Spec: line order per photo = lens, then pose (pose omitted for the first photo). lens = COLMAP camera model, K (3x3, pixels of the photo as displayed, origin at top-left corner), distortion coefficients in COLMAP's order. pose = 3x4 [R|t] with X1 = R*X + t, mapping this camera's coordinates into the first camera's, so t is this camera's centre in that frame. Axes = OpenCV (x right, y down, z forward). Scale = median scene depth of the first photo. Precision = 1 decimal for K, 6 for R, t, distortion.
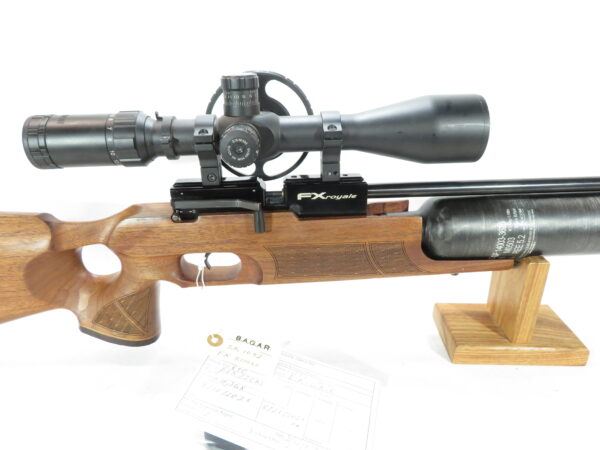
lens RADIAL K [[438.8, 0, 300.0], [0, 438.8, 225.0], [0, 0, 1]] dist [0.002478, 0.000747]
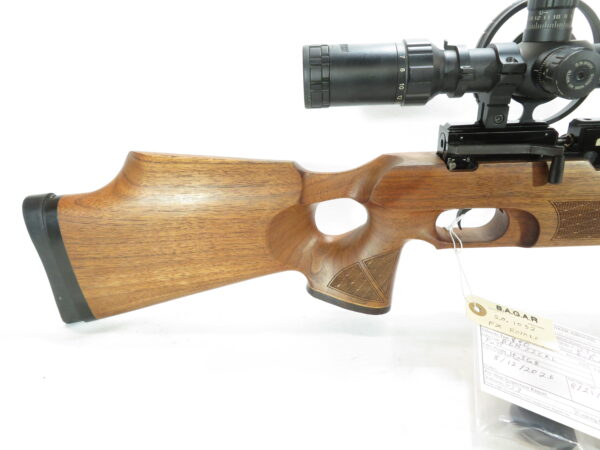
lens RADIAL K [[438.8, 0, 300.0], [0, 438.8, 225.0], [0, 0, 1]] dist [0.002478, 0.000747]
pose [[0.997282, 0.014605, -0.072223, -0.500665], [-0.012966, 0.999649, 0.023111, 0.081384], [0.072536, -0.022112, 0.997121, 0.106335]]
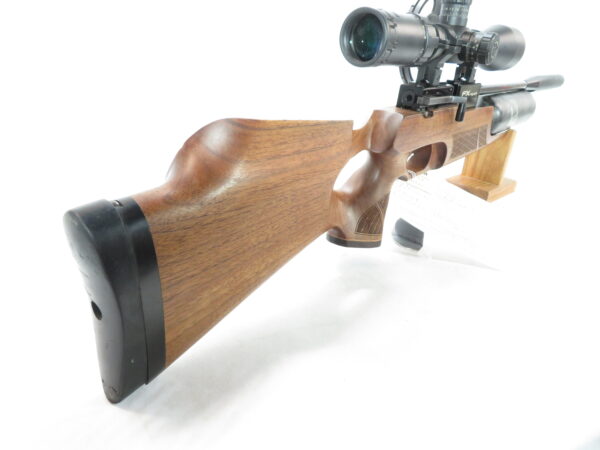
lens RADIAL K [[438.8, 0, 300.0], [0, 438.8, 225.0], [0, 0, 1]] dist [0.002478, 0.000747]
pose [[0.666030, -0.232888, 0.708638, -1.352021], [0.189512, 0.971671, 0.141214, 0.041594], [-0.721450, 0.040242, 0.691296, 0.429460]]
